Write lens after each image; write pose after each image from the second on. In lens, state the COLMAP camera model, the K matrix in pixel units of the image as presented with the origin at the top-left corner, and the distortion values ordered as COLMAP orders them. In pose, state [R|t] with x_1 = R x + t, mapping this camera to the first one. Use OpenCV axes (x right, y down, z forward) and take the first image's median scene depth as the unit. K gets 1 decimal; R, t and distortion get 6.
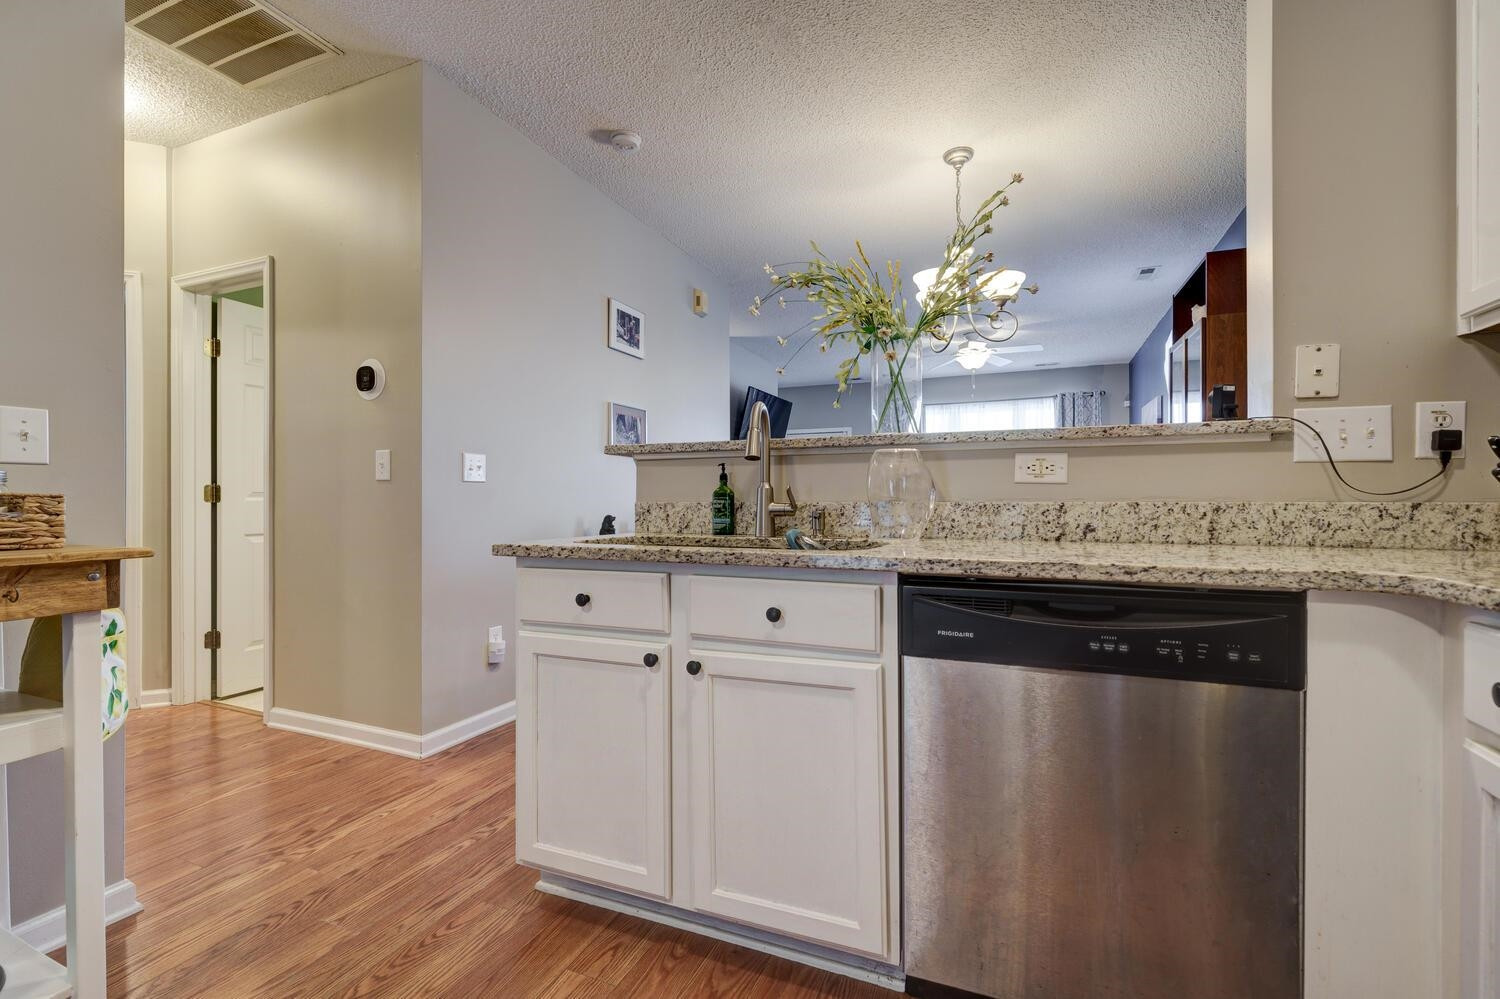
lens RADIAL K [[654.6, 0, 748.6], [0, 654.6, 503.9], [0, 0, 1]] dist [0.000341, -0.000042]
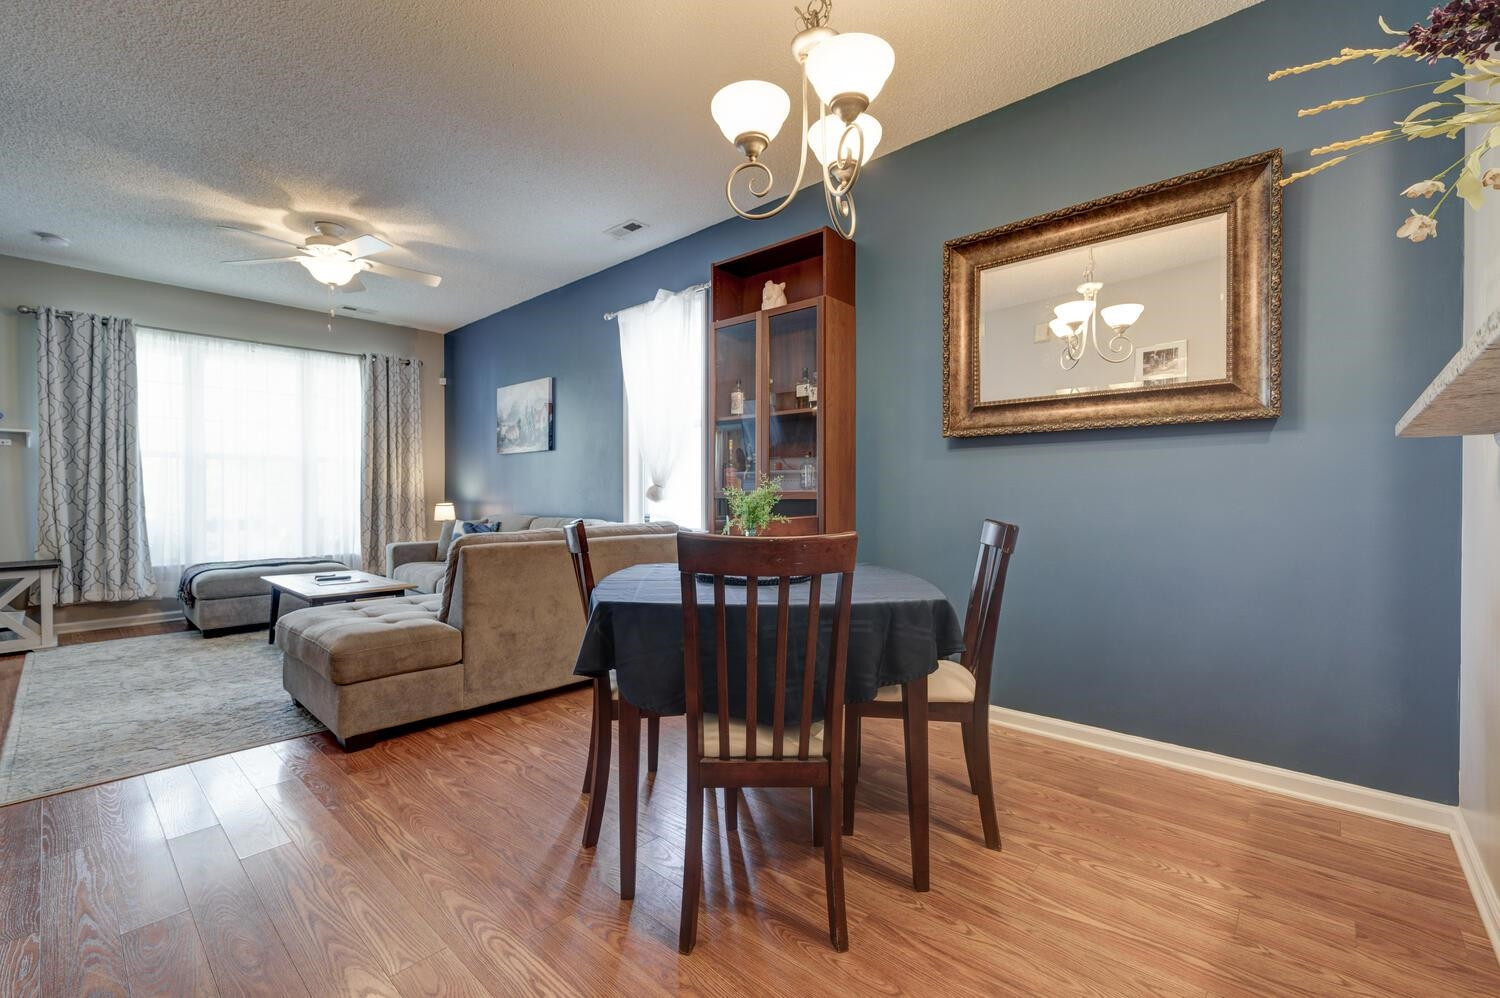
lens RADIAL K [[643.6, 0, 744.3], [0, 643.6, 499.1], [0, 0, 1]] dist [-0.004006, -0.000334]
pose [[0.328719, -0.004580, 0.944417, -0.394296], [0.003961, 0.999986, 0.003470, -0.013004], [-0.944419, 0.002600, 0.328733, 1.746577]]
